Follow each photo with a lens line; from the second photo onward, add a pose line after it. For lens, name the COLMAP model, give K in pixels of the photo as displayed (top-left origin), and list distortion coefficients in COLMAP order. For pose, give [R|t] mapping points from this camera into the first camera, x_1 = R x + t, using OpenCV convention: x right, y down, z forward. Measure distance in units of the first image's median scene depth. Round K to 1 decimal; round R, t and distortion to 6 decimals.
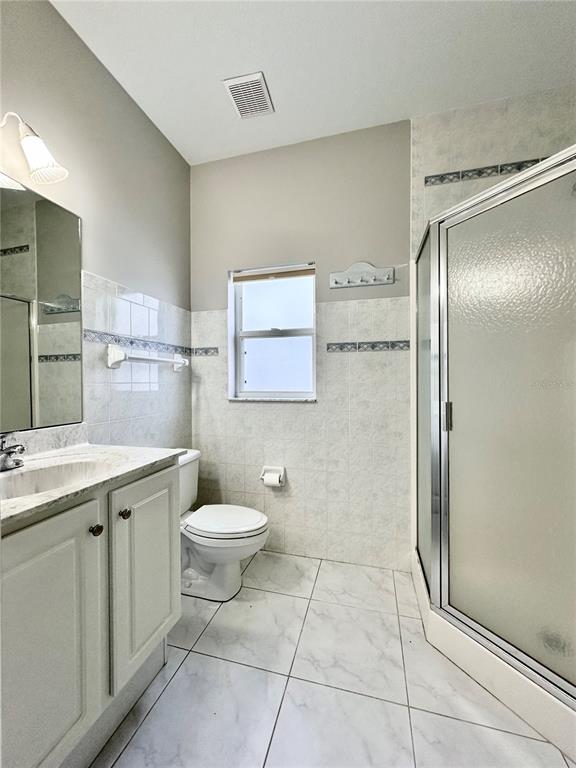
lens RADIAL K [[308.3, 0, 285.2], [0, 308.3, 382.4], [0, 0, 1]] dist [0.001962, 0.000204]
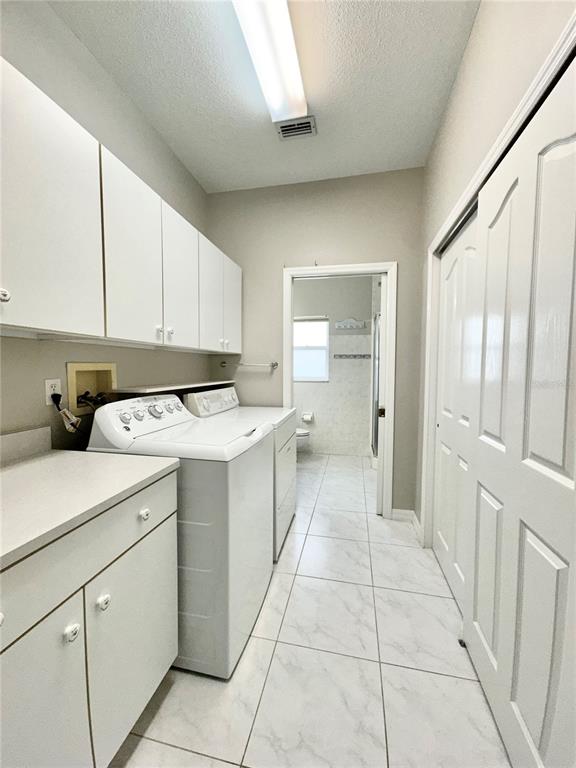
lens RADIAL K [[307.3, 0, 289.7], [0, 307.3, 384.3], [0, 0, 1]] dist [-0.001786, -0.000247]
pose [[0.997515, 0.015725, 0.068671, -0.301801], [-0.016243, 0.999844, 0.006983, 0.067009], [-0.068551, -0.008081, 0.997615, -1.067077]]
